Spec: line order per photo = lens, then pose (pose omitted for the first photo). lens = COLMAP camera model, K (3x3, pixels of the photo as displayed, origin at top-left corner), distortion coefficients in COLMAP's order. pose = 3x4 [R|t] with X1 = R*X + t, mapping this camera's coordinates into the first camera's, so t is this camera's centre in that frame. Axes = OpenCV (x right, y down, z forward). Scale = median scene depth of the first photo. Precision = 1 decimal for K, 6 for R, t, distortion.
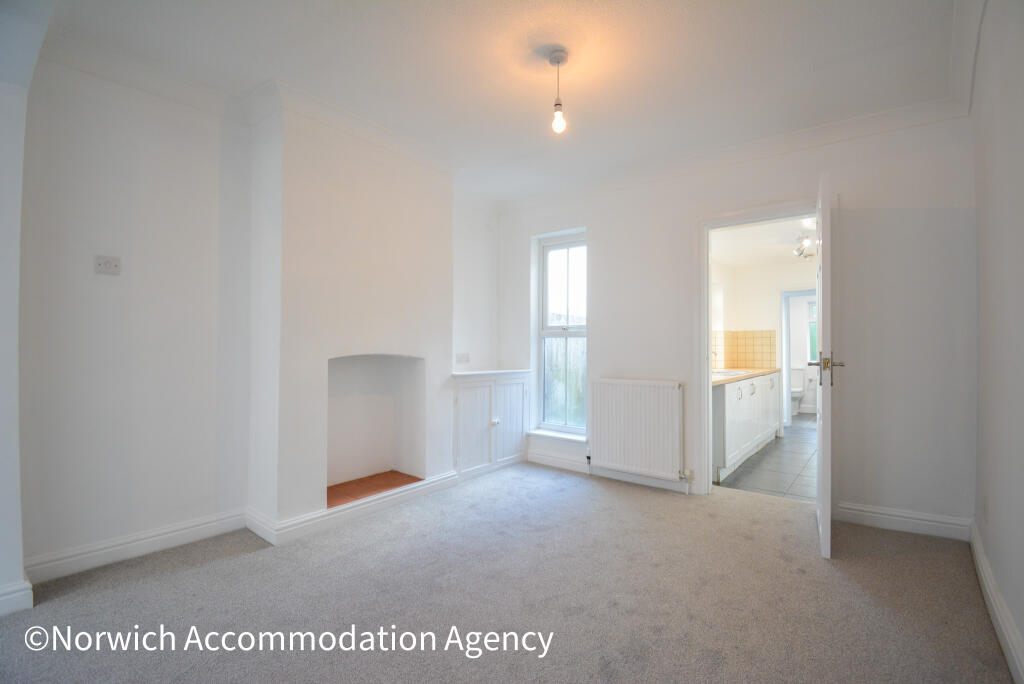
lens RADIAL K [[467.1, 0, 512.0], [0, 467.1, 342.0], [0, 0, 1]] dist [0.000820, -0.000003]
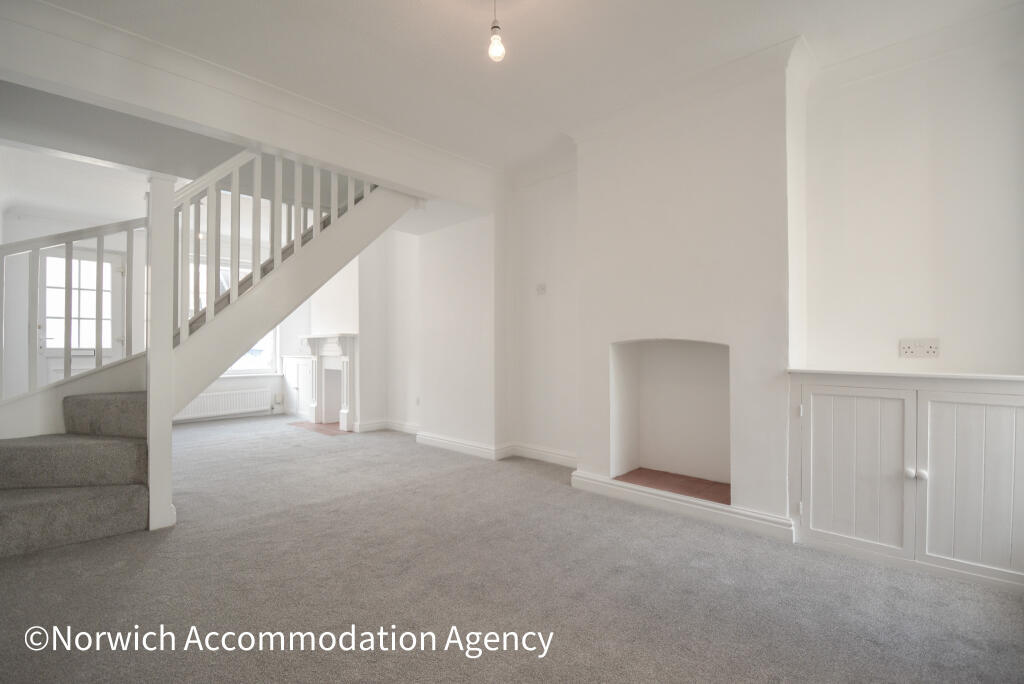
lens RADIAL K [[453.4, 0, 510.2], [0, 453.4, 347.3], [0, 0, 1]] dist [0.000129, -0.000597]
pose [[-0.091157, -0.002062, -0.995834, 0.540810], [0.009201, 0.999953, -0.002913, 0.036963], [0.995794, -0.009428, -0.091133, 0.675870]]
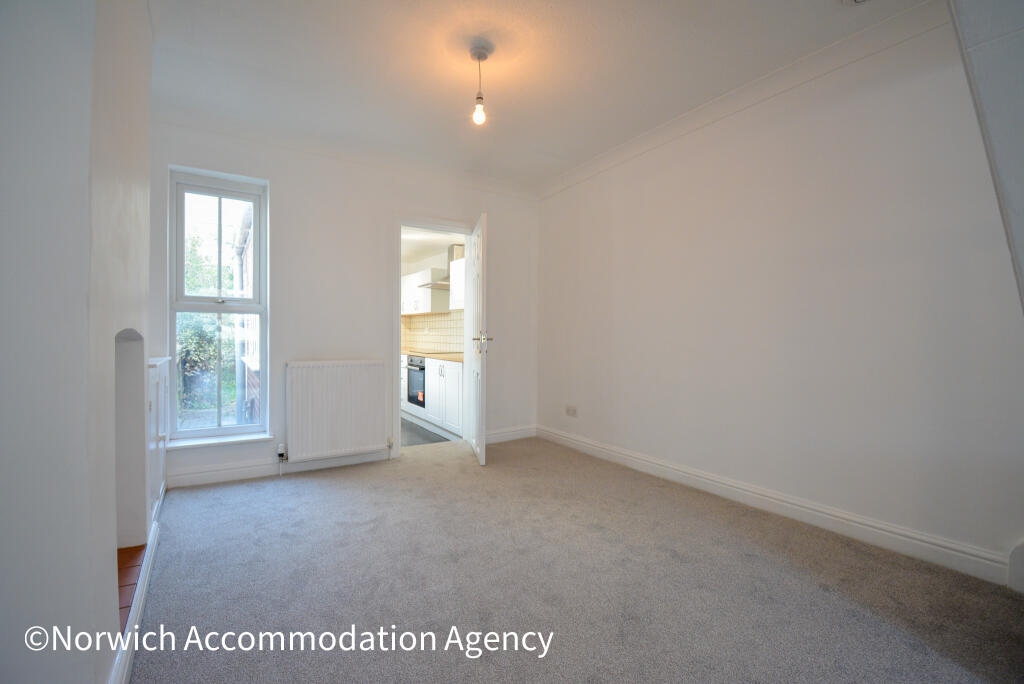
lens RADIAL K [[481.1, 0, 512.9], [0, 481.1, 334.9], [0, 0, 1]] dist [-0.000097, -0.000082]
pose [[0.324080, -0.001056, 0.946029, -0.569783], [-0.008560, 0.999955, 0.004049, 0.023349], [-0.945991, -0.009410, 0.324056, 0.344807]]
